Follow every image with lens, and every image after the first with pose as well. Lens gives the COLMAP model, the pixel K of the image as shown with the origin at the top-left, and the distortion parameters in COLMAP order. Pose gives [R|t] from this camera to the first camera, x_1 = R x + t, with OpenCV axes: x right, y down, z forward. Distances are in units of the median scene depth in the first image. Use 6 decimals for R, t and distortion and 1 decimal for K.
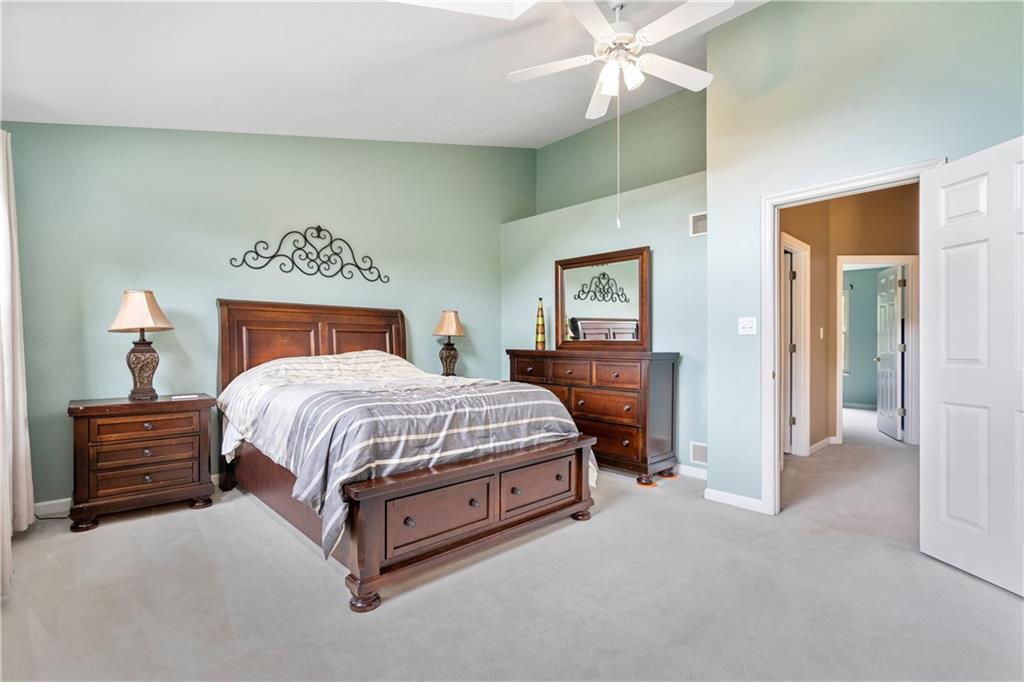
lens RADIAL K [[464.8, 0, 507.1], [0, 464.8, 349.2], [0, 0, 1]] dist [-0.002733, -0.000610]
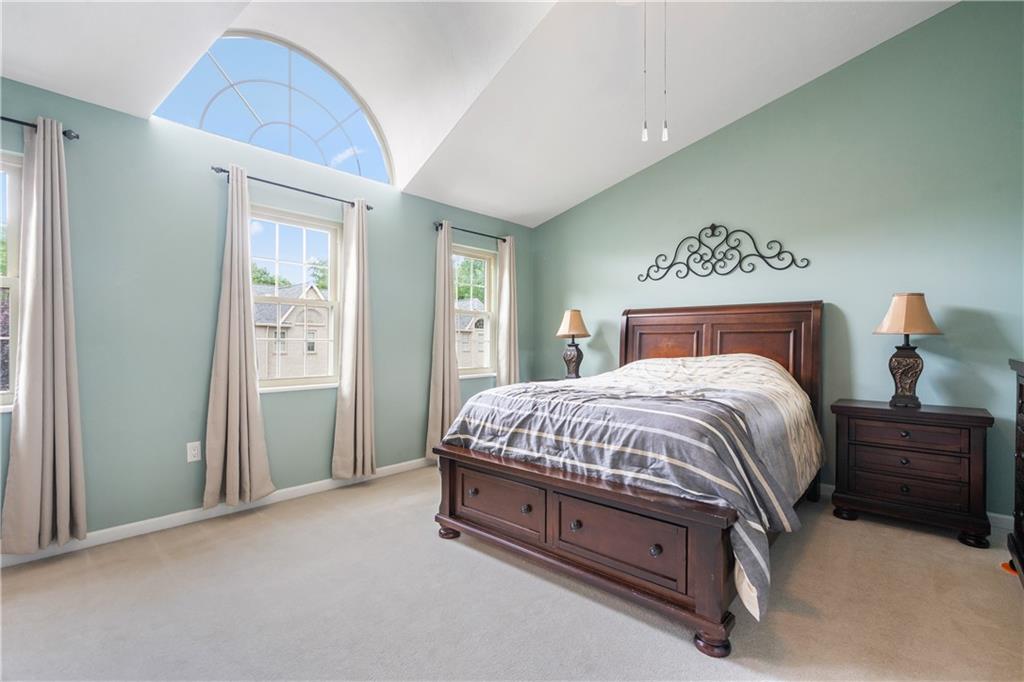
lens RADIAL K [[464.8, 0, 507.5], [0, 464.8, 337.1], [0, 0, 1]] dist [-0.002733, -0.000610]
pose [[0.086803, -0.018648, -0.996051, 0.512837], [-0.018175, 0.999629, -0.020298, -0.003833], [0.996060, 0.019865, 0.086432, 0.499281]]
